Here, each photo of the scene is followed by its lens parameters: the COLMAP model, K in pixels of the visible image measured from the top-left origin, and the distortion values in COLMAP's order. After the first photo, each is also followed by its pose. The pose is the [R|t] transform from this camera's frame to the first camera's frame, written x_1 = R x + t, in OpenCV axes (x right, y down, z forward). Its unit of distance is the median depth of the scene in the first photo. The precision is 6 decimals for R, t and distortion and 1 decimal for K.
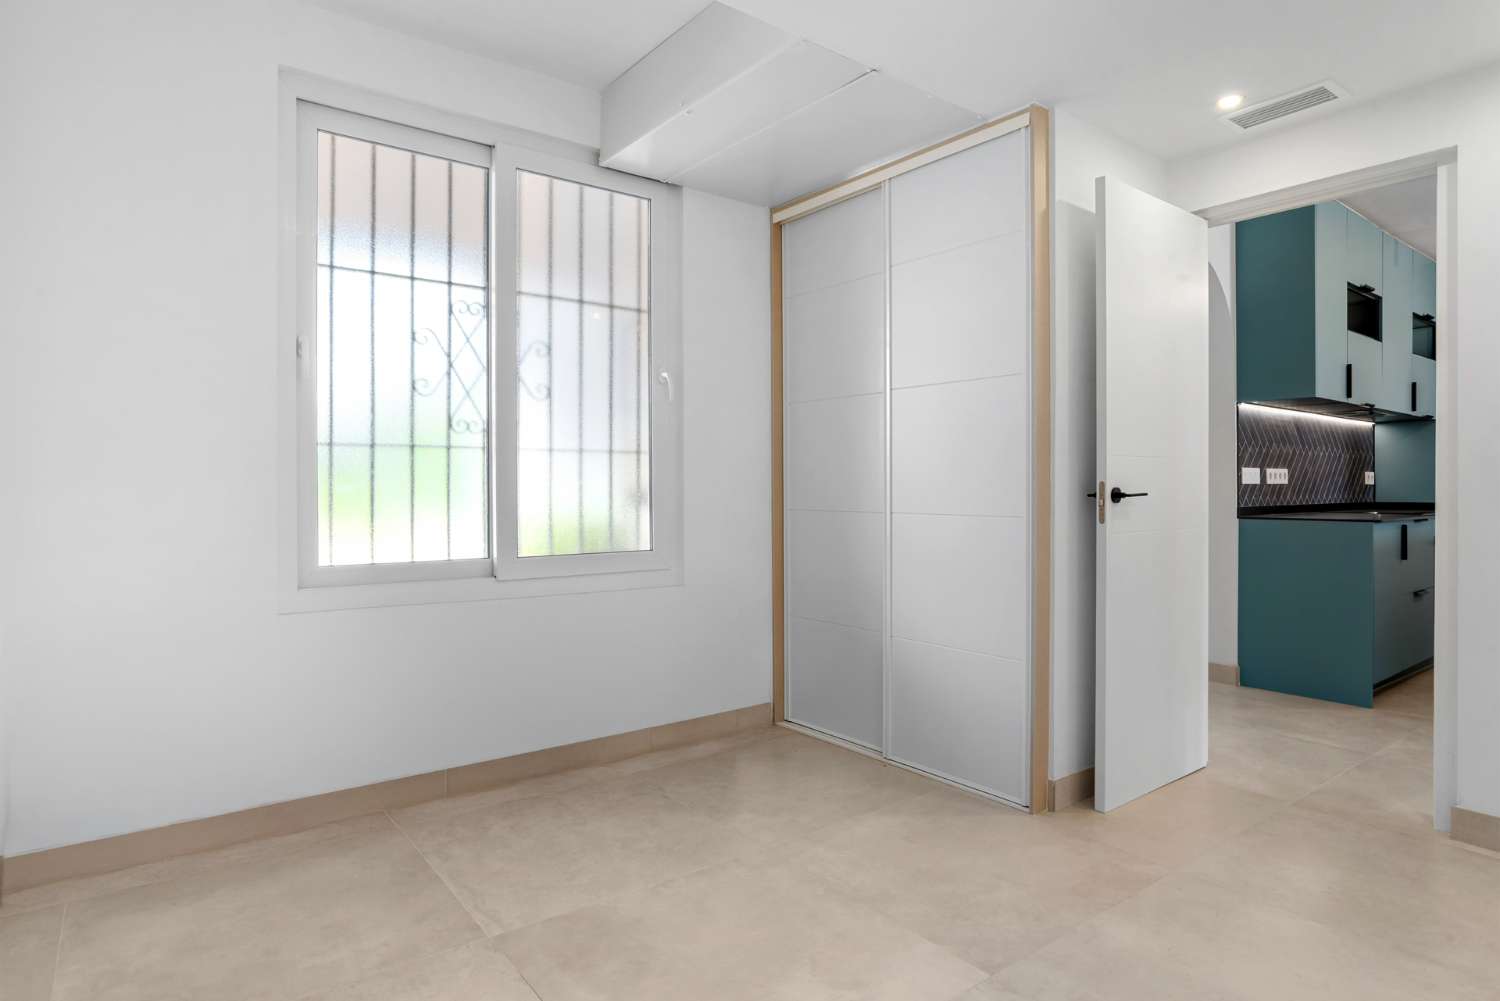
lens RADIAL K [[858.5, 0, 752.8], [0, 858.5, 486.9], [0, 0, 1]] dist [-0.022080, 0.004912]
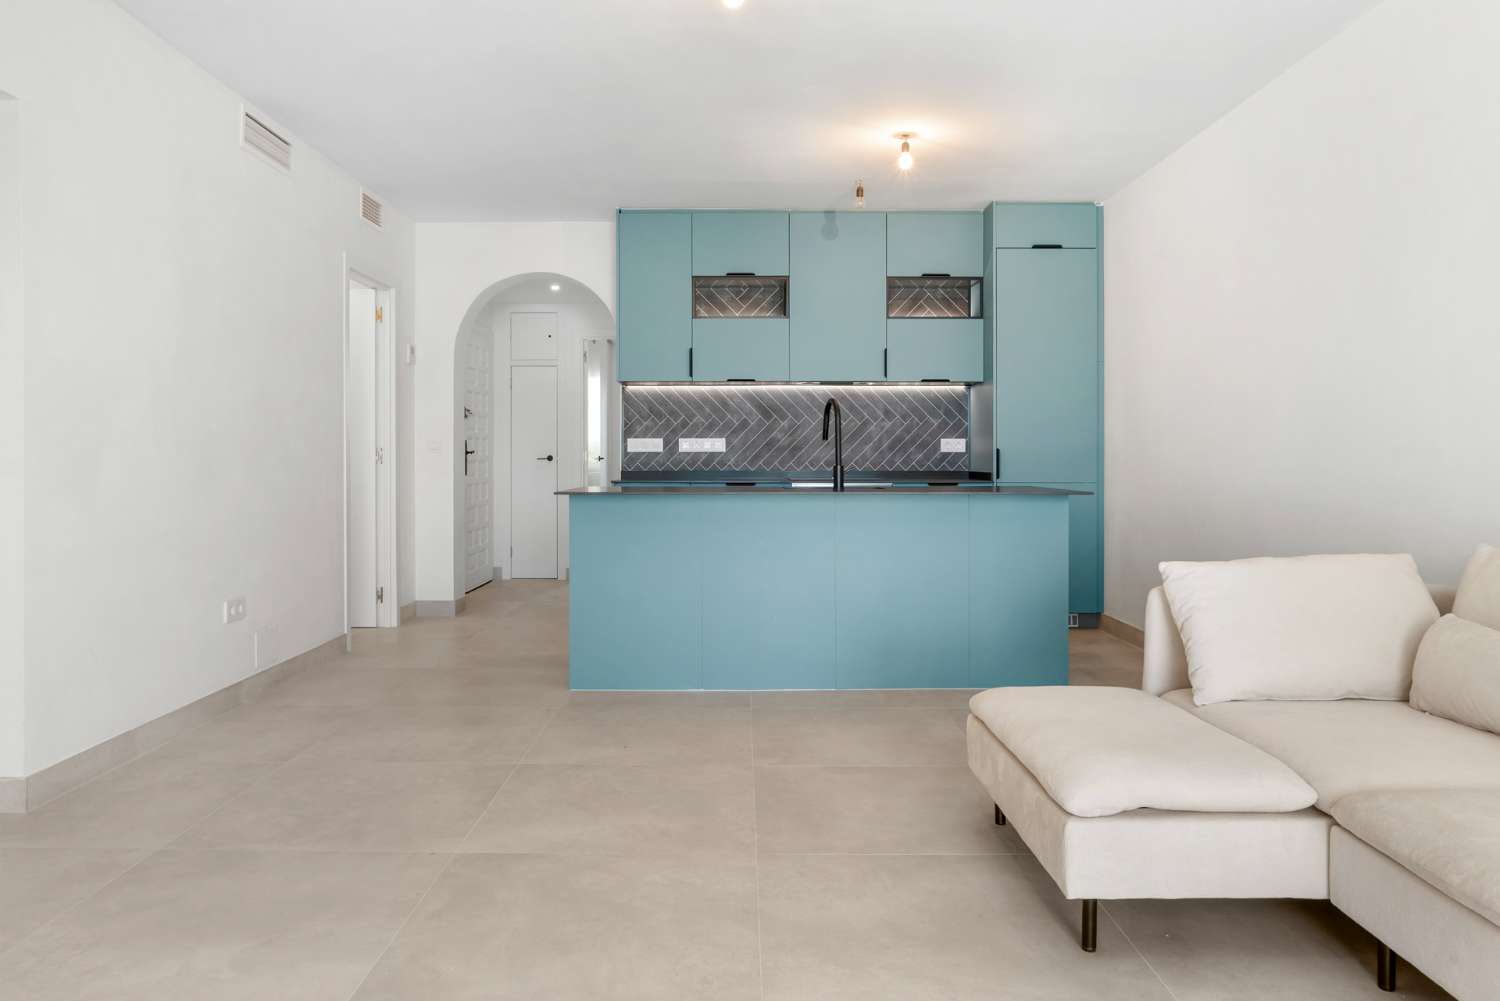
lens RADIAL K [[1078.1, 0, 717.7], [0, 1078.1, 449.7], [0, 0, 1]] dist [-0.014153, 0.015216]
pose [[0.776817, -0.008162, -0.629673, 1.514567], [-0.002159, 0.999876, -0.015623, 0.015578], [0.629723, 0.013496, 0.776703, -0.107210]]
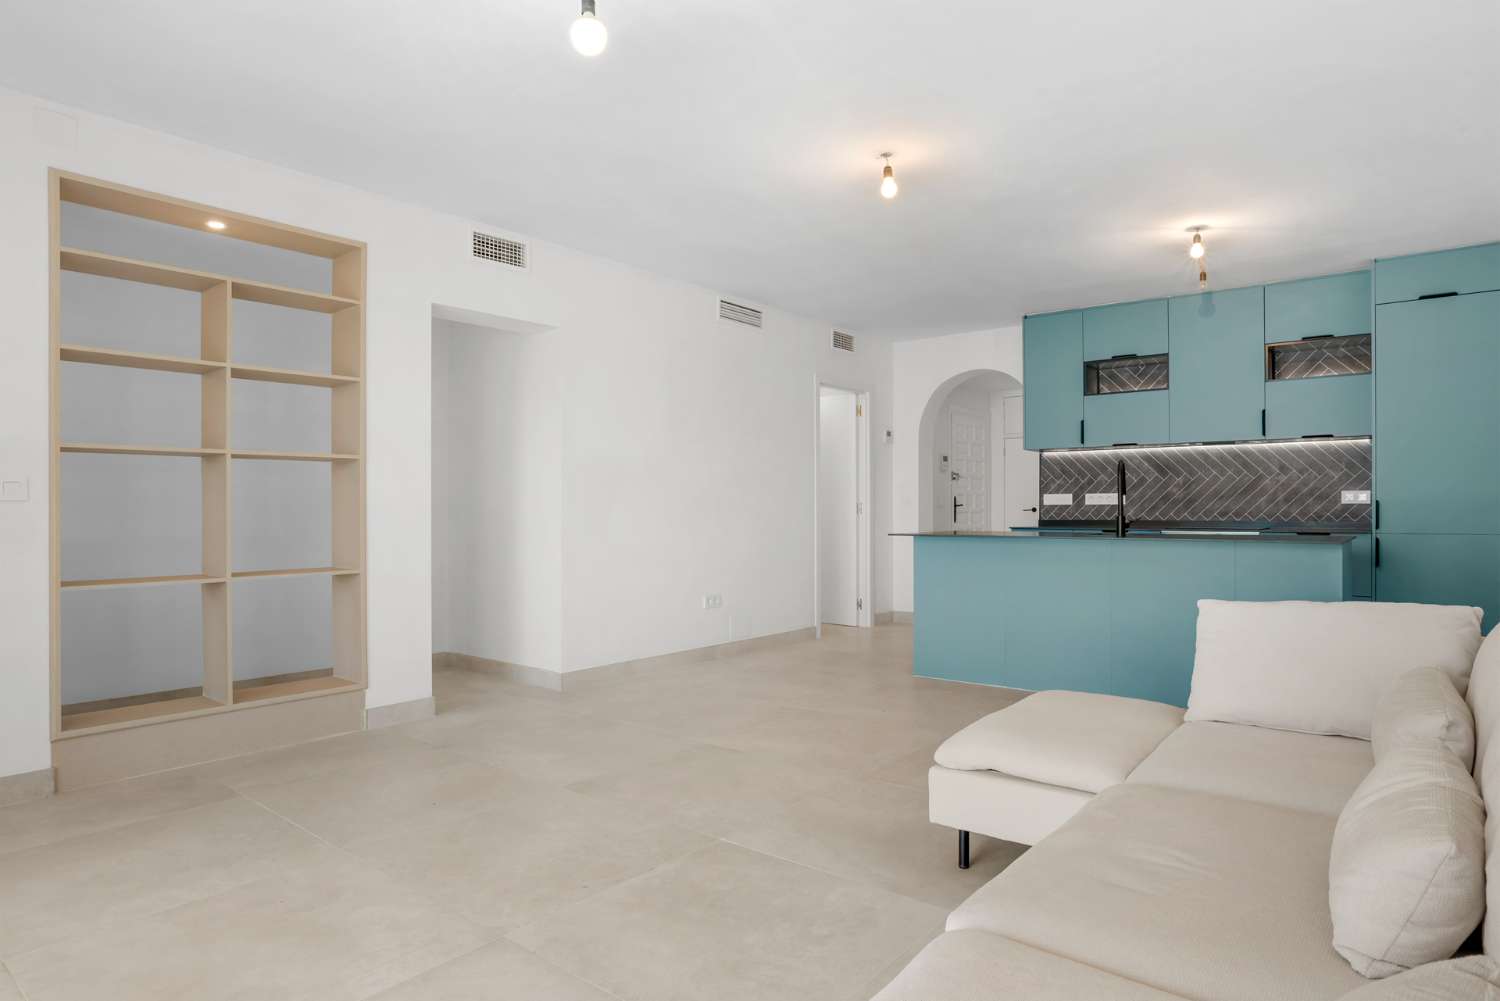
lens RADIAL K [[858.5, 0, 739.2], [0, 858.5, 508.7], [0, 0, 1]] dist [-0.022080, 0.004912]
pose [[0.225203, -0.004754, -0.974300, 1.804106], [-0.005077, 0.999969, -0.006053, 0.014379], [0.974299, 0.006310, 0.225172, 0.105619]]
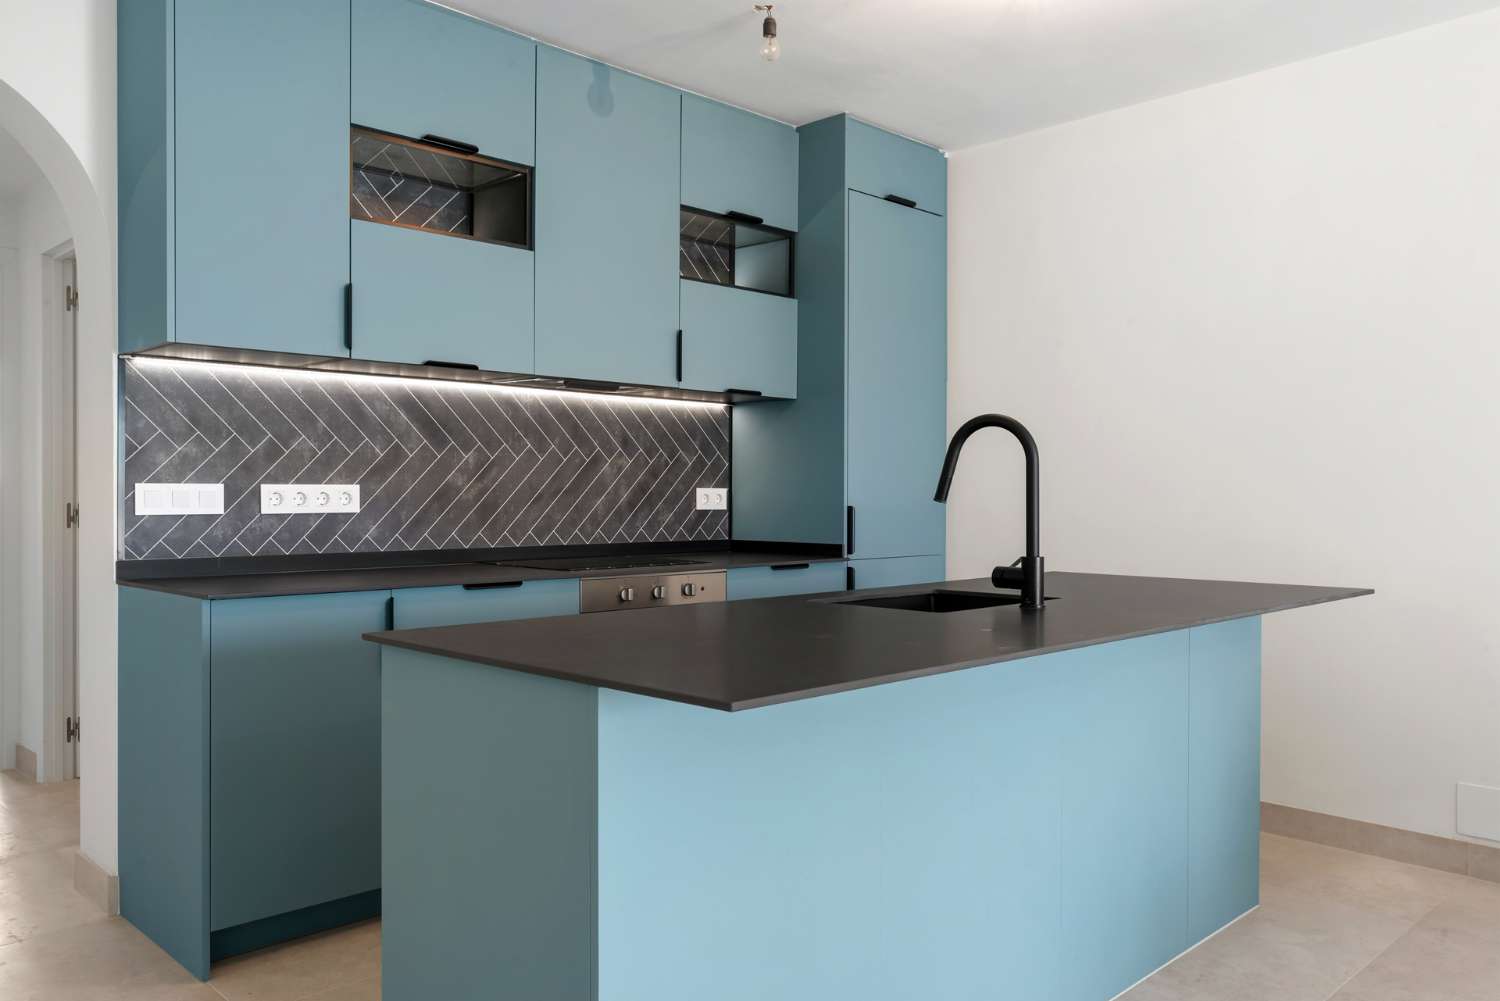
lens RADIAL K [[1169.3, 0, 802.0], [0, 1169.3, 494.6], [0, 0, 1]] dist [-0.022393, 0.000121]
pose [[0.989438, -0.003984, 0.144905, 0.797761], [0.005644, 0.999923, -0.011048, -0.005537], [-0.144850, 0.011750, 0.989384, 0.236115]]
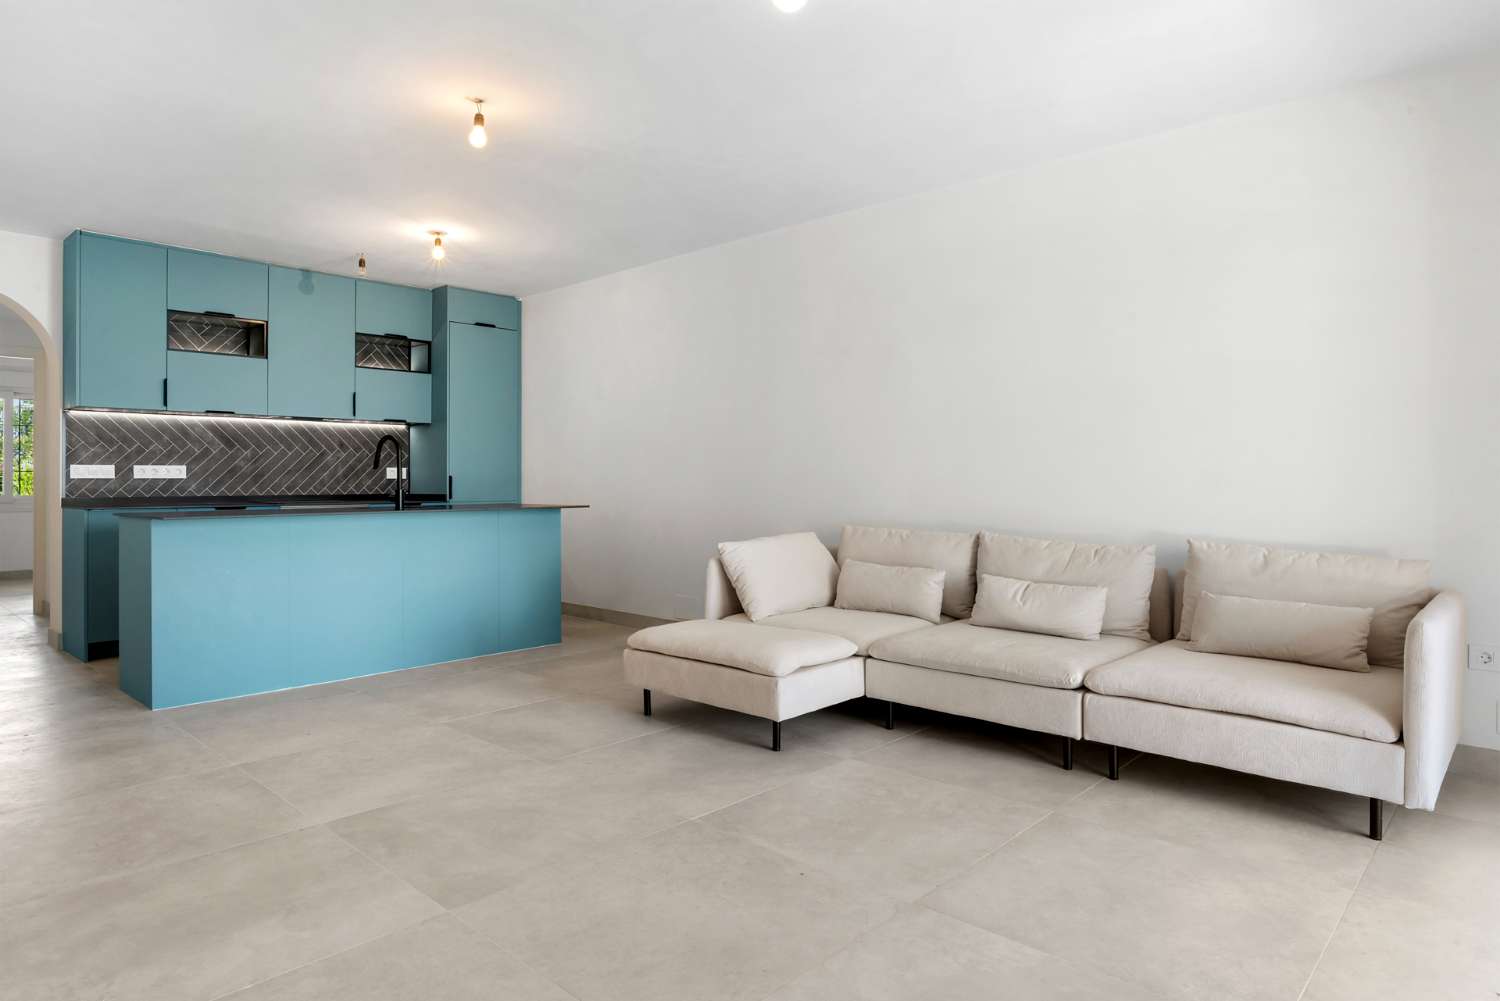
lens RADIAL K [[890.8, 0, 771.0], [0, 890.8, 473.3], [0, 0, 1]] dist [-0.023256, 0.008242]
pose [[0.986178, -0.005979, 0.165581, 1.225752], [0.008738, 0.999835, -0.015935, 0.015728], [-0.165459, 0.017161, 0.986067, -0.339779]]
